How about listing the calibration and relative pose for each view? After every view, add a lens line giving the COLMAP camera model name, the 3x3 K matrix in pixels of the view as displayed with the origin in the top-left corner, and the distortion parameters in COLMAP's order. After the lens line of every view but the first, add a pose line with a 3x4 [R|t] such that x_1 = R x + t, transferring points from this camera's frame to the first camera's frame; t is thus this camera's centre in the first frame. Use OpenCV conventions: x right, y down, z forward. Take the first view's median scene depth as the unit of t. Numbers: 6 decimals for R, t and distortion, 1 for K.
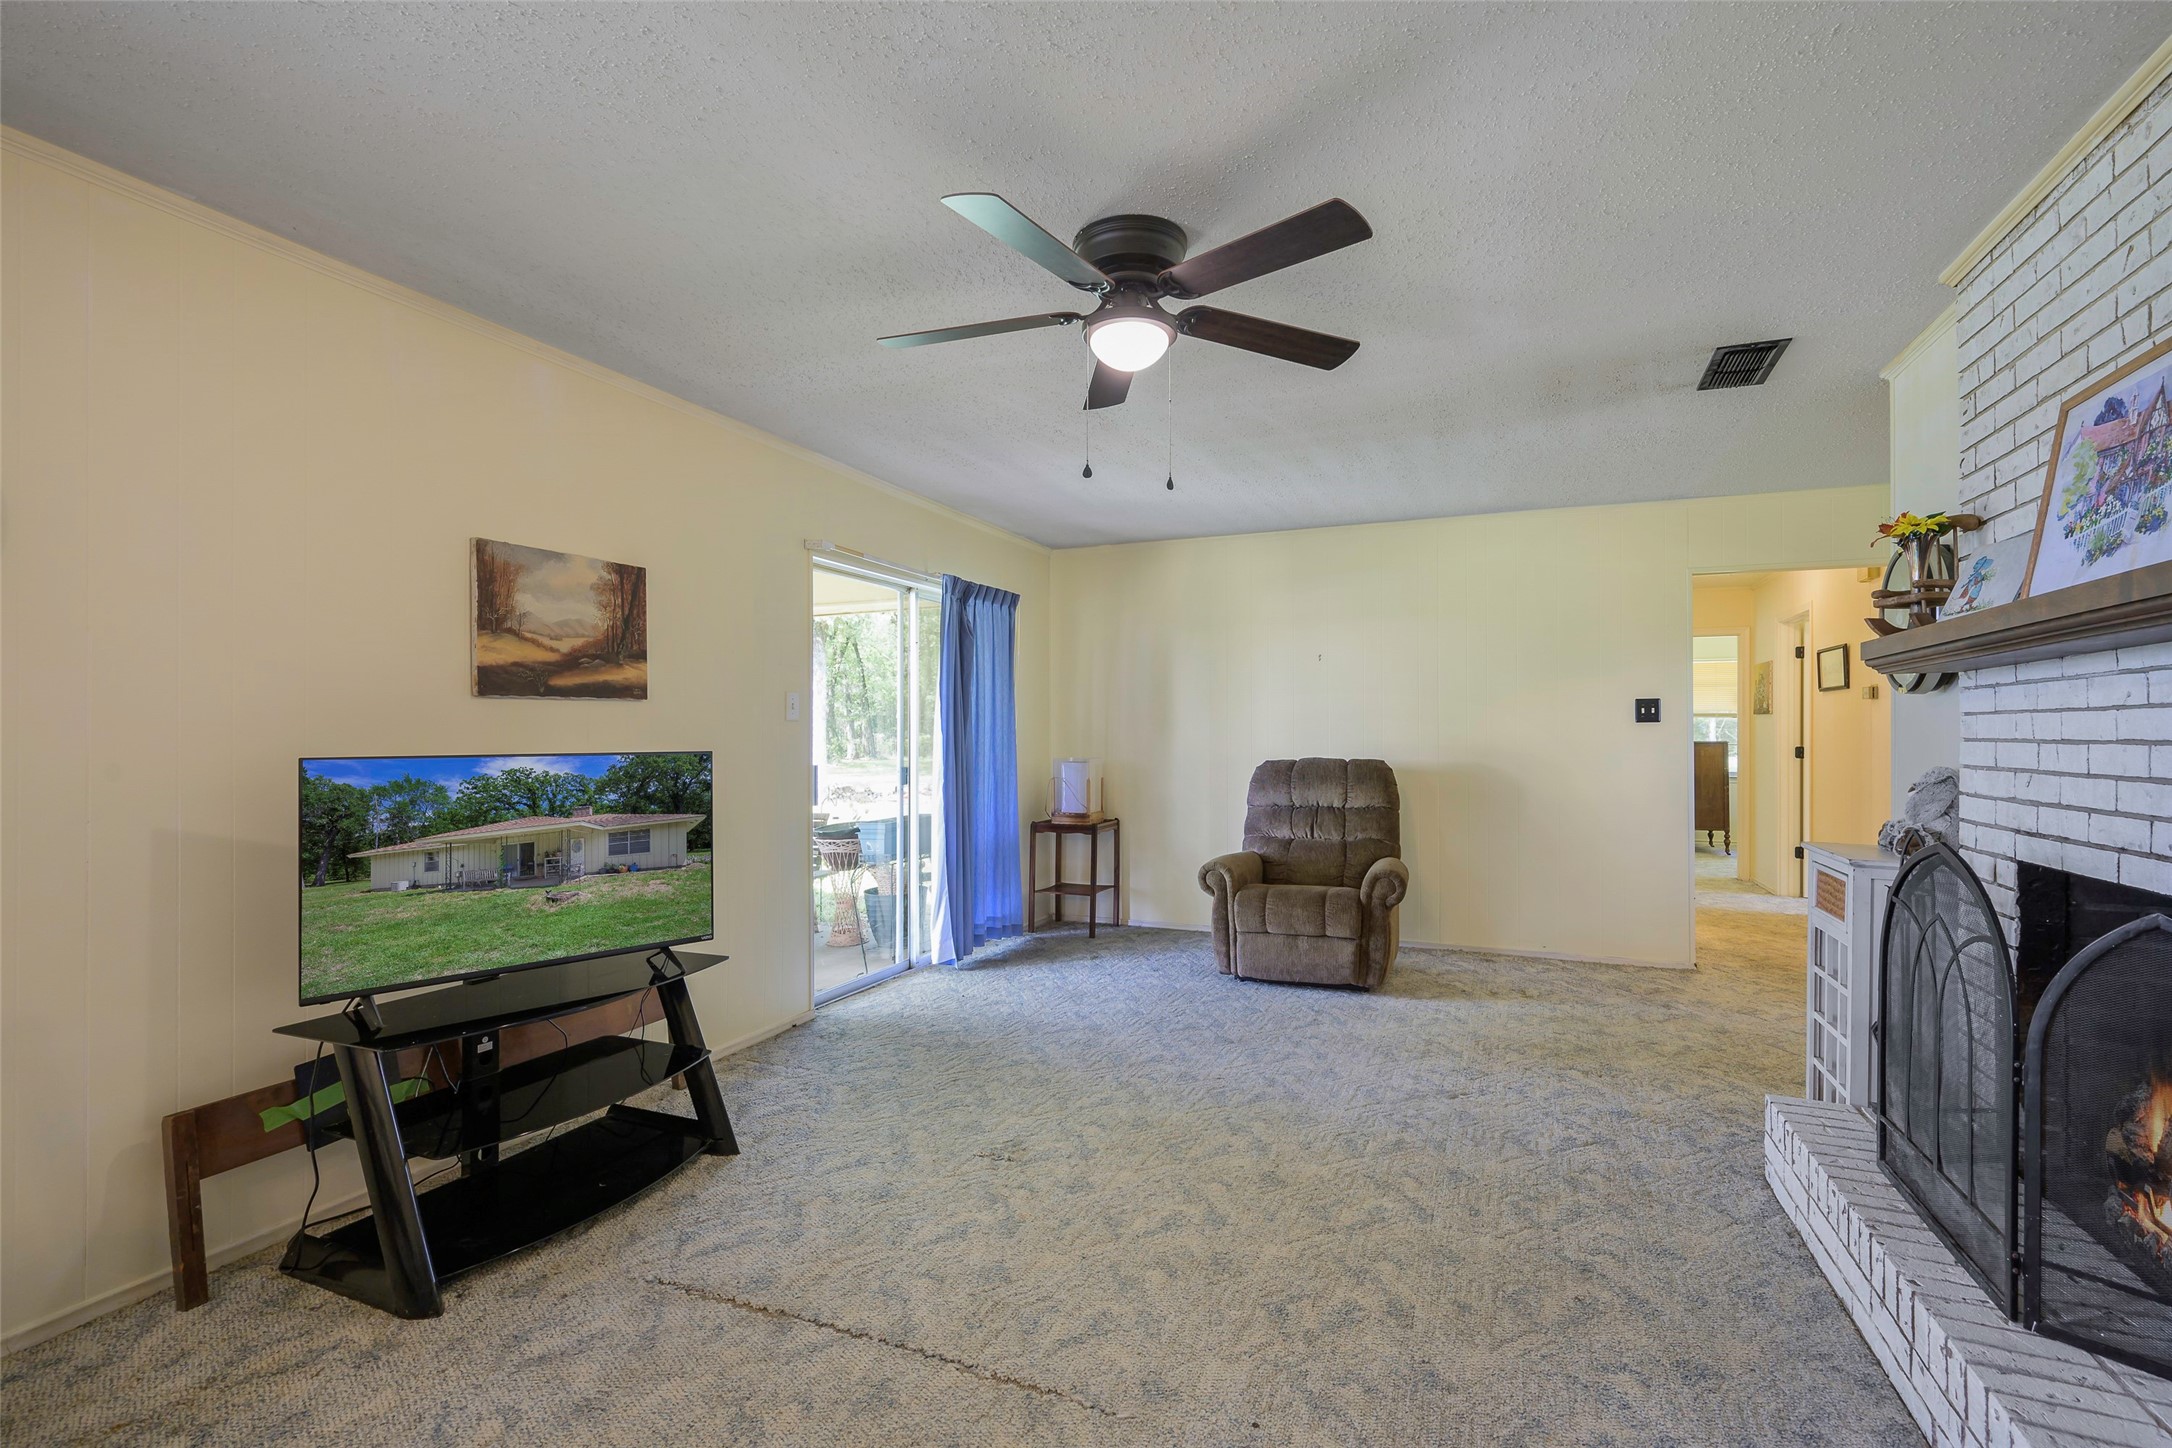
lens RADIAL K [[974.2, 0, 1097.7], [0, 974.2, 730.0], [0, 0, 1]] dist [-0.001418, -0.000152]
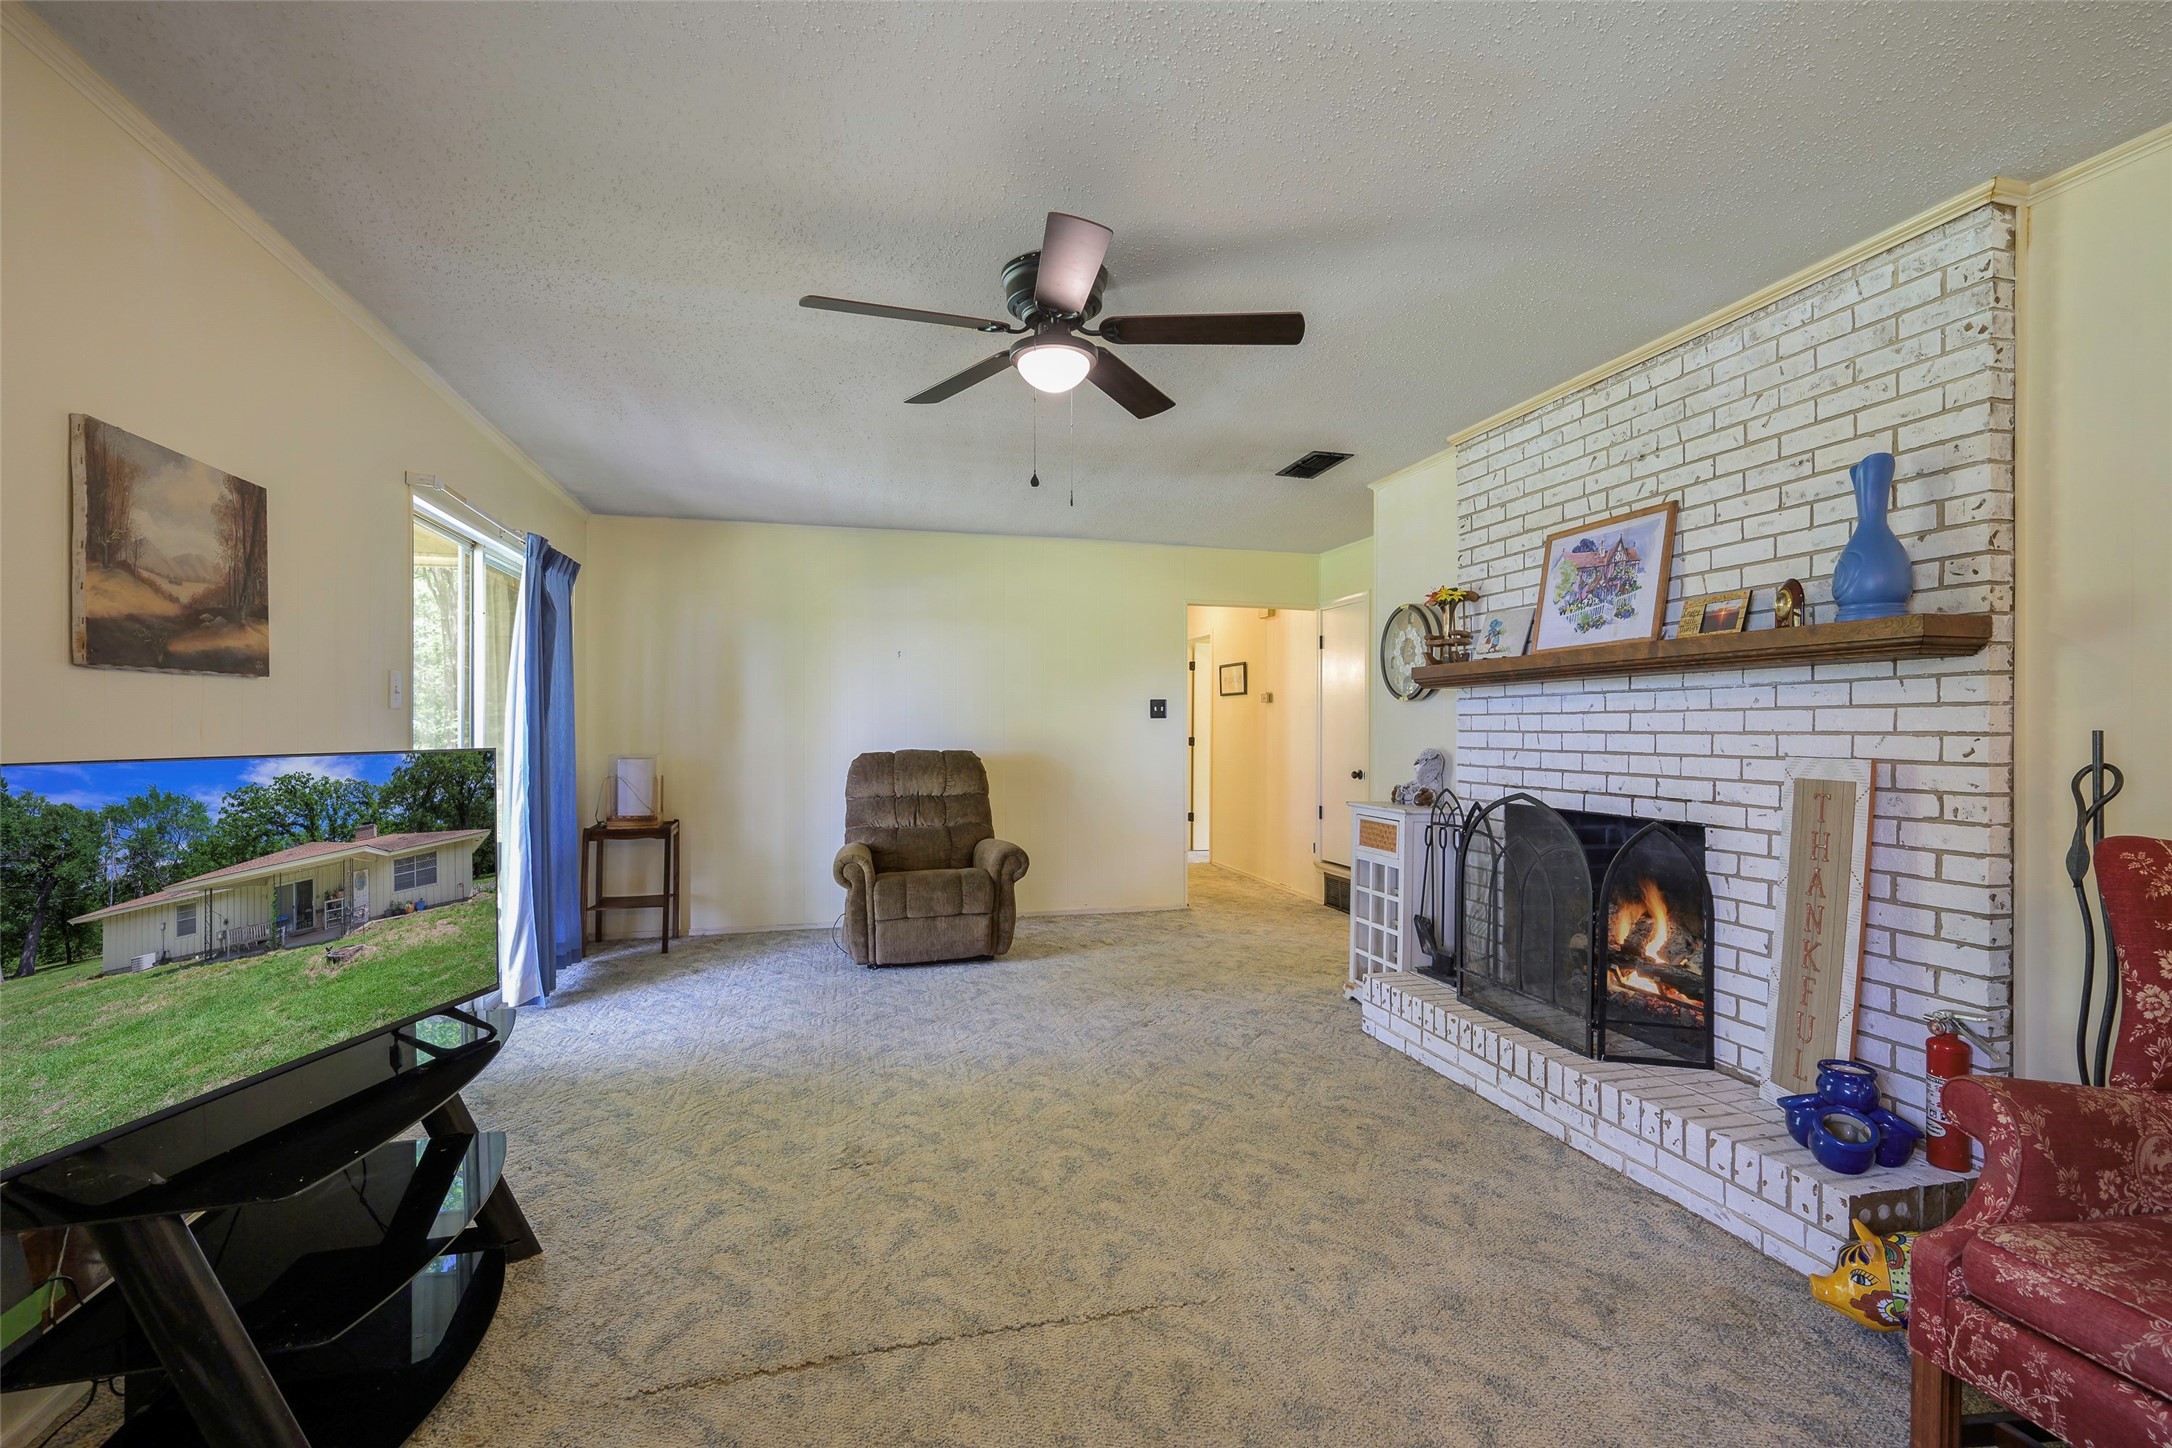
lens RADIAL K [[974.2, 0, 1092.2], [0, 974.2, 727.4], [0, 0, 1]] dist [-0.001418, -0.000152]
pose [[0.788258, 0.001325, 0.615343, -0.535475], [-0.003641, 0.999990, 0.002510, 0.002216], [-0.615334, -0.004219, 0.788255, 0.101332]]
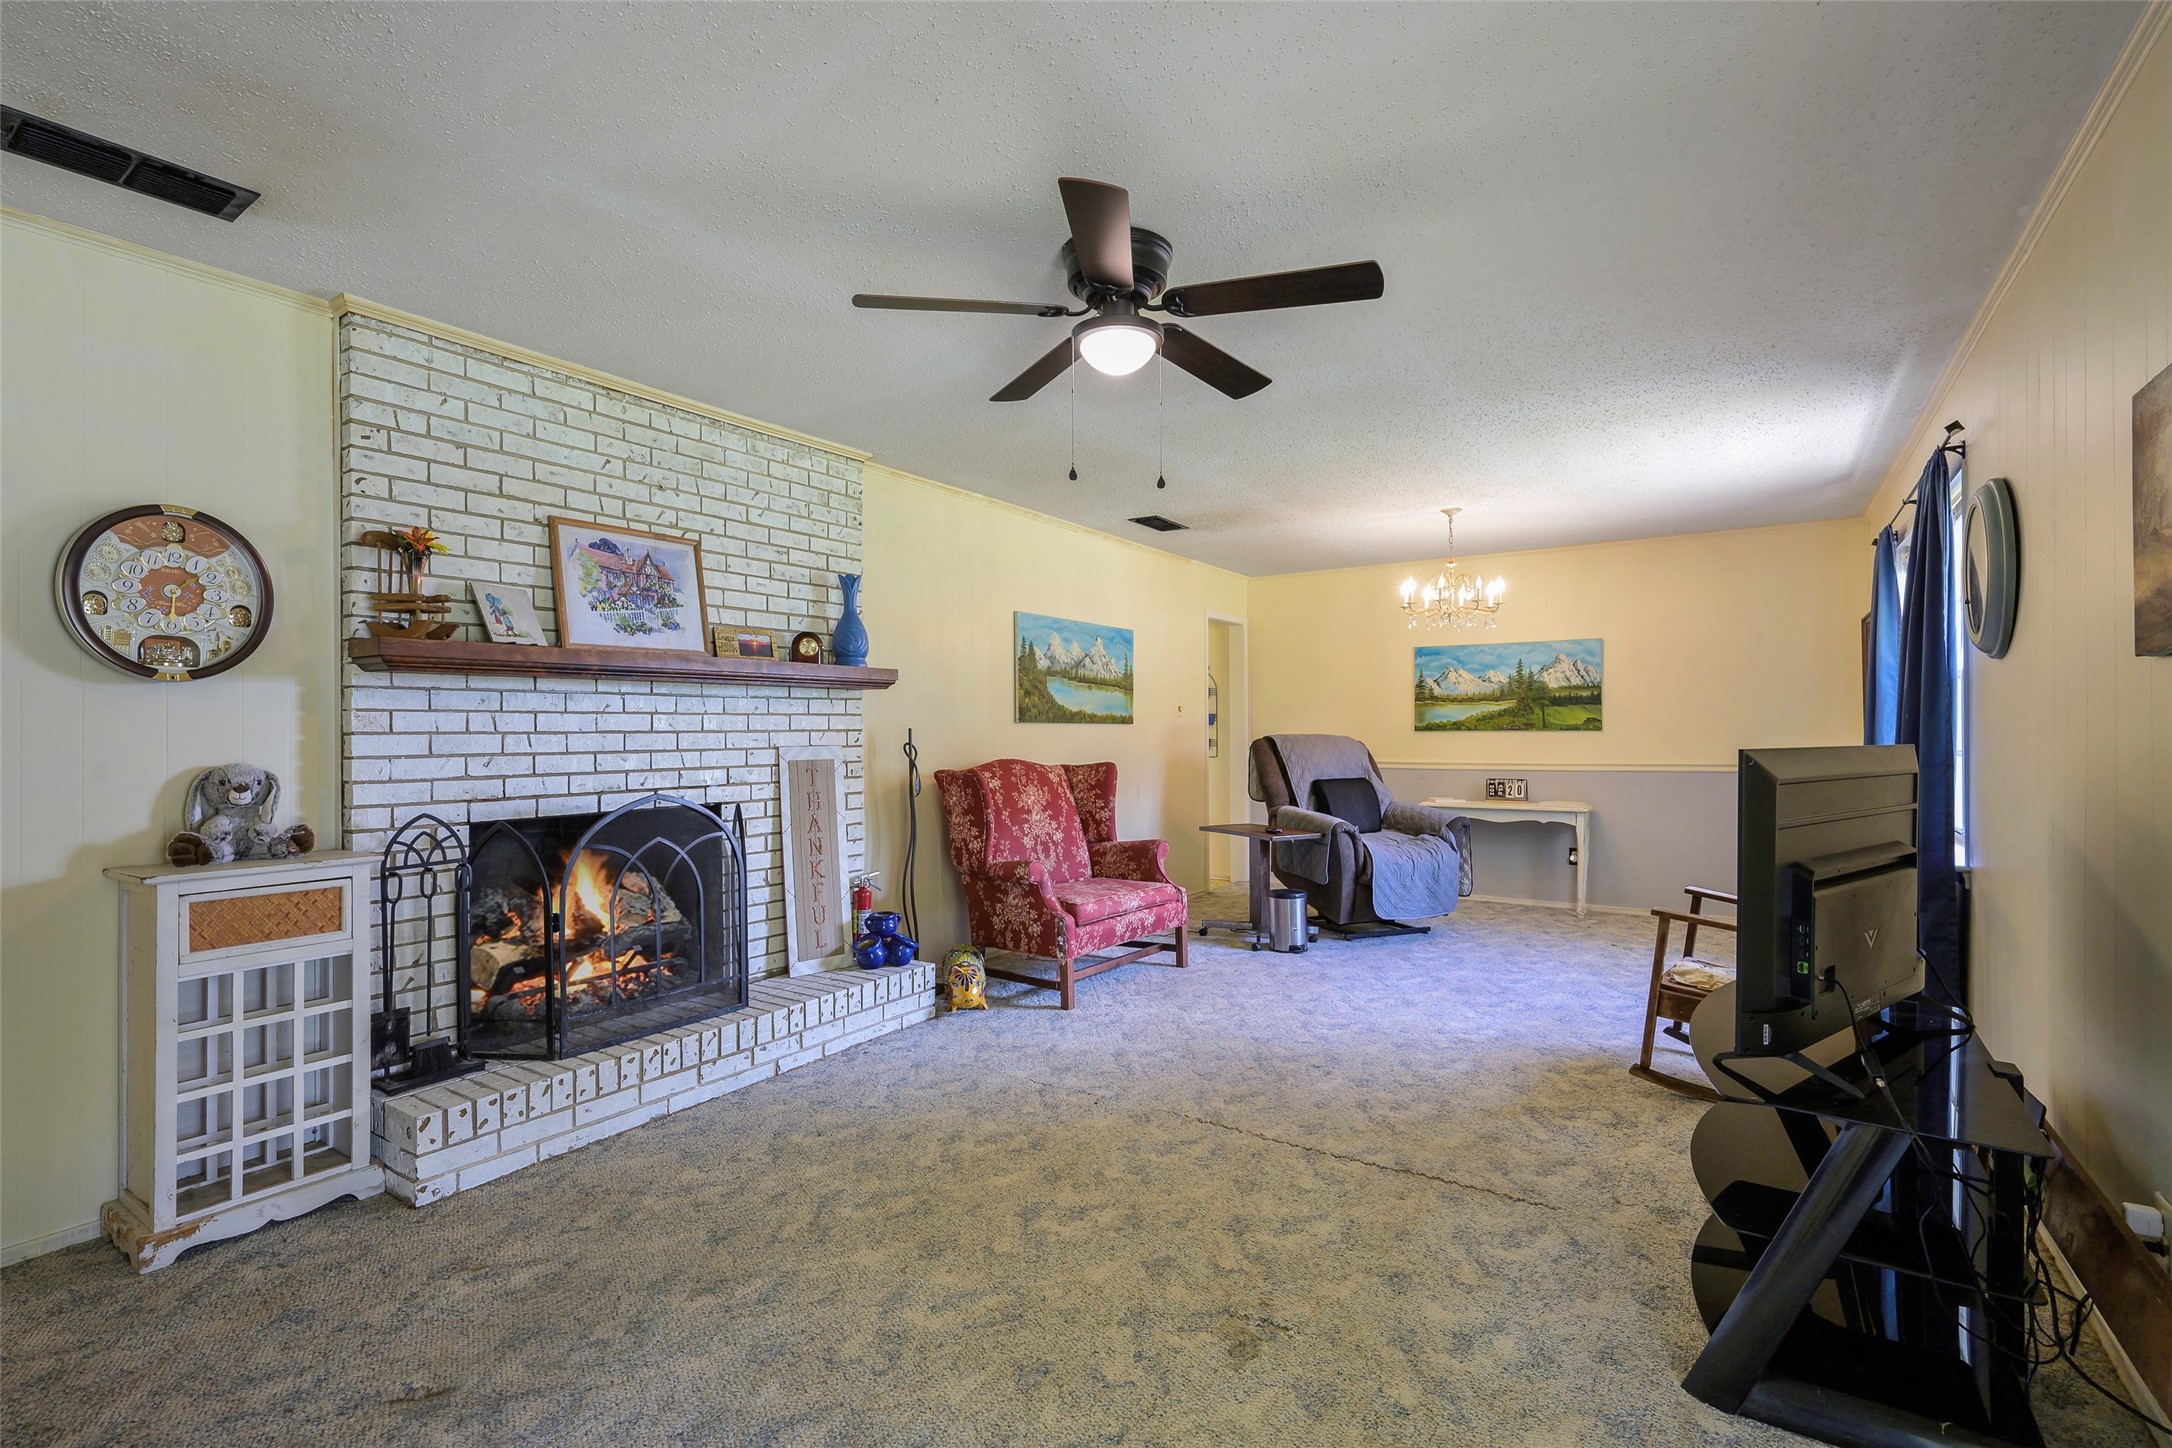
lens RADIAL K [[974.2, 0, 1099.6], [0, 974.2, 732.2], [0, 0, 1]] dist [-0.001418, -0.000152]
pose [[-0.982198, 0.004145, 0.187804, -0.125647], [0.004486, 0.999989, 0.001392, 0.009760], [-0.187796, 0.002209, -0.982206, 1.794592]]
